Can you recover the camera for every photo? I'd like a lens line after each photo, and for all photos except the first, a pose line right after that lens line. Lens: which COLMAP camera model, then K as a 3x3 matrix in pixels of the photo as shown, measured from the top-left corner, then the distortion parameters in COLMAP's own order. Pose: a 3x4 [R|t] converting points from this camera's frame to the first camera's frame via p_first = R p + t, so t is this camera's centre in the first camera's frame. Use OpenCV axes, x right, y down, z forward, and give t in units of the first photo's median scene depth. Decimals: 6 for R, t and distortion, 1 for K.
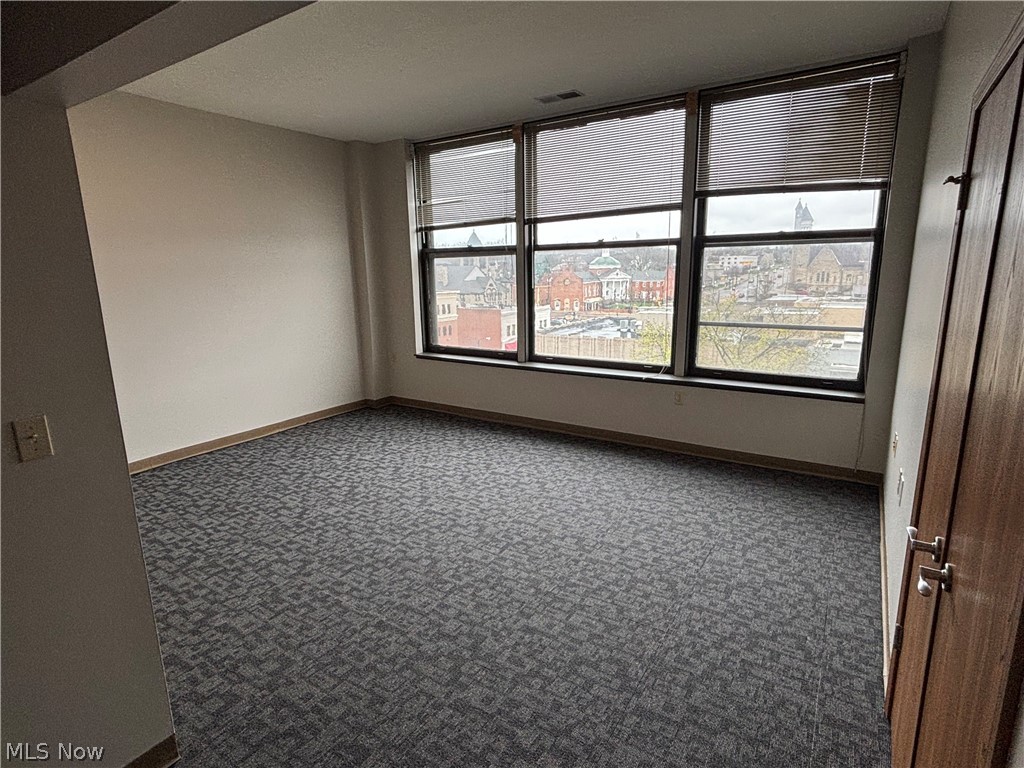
lens RADIAL K [[534.0, 0, 512.8], [0, 534.0, 385.9], [0, 0, 1]] dist [-0.017731, -0.004647]
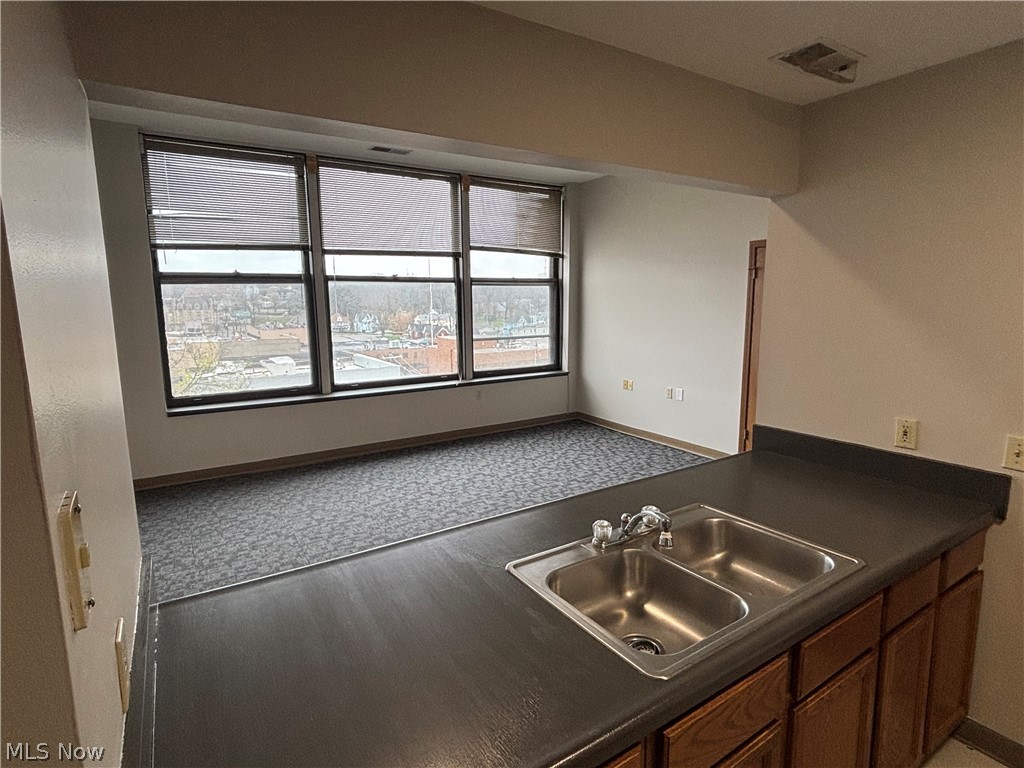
lens RADIAL K [[534.0, 0, 511.6], [0, 534.0, 381.6], [0, 0, 1]] dist [-0.017731, -0.004647]
pose [[0.399184, -0.125969, 0.908176, -0.895848], [0.193553, 0.979772, 0.050825, -0.062875], [-0.896209, 0.155492, 0.415491, 0.361672]]
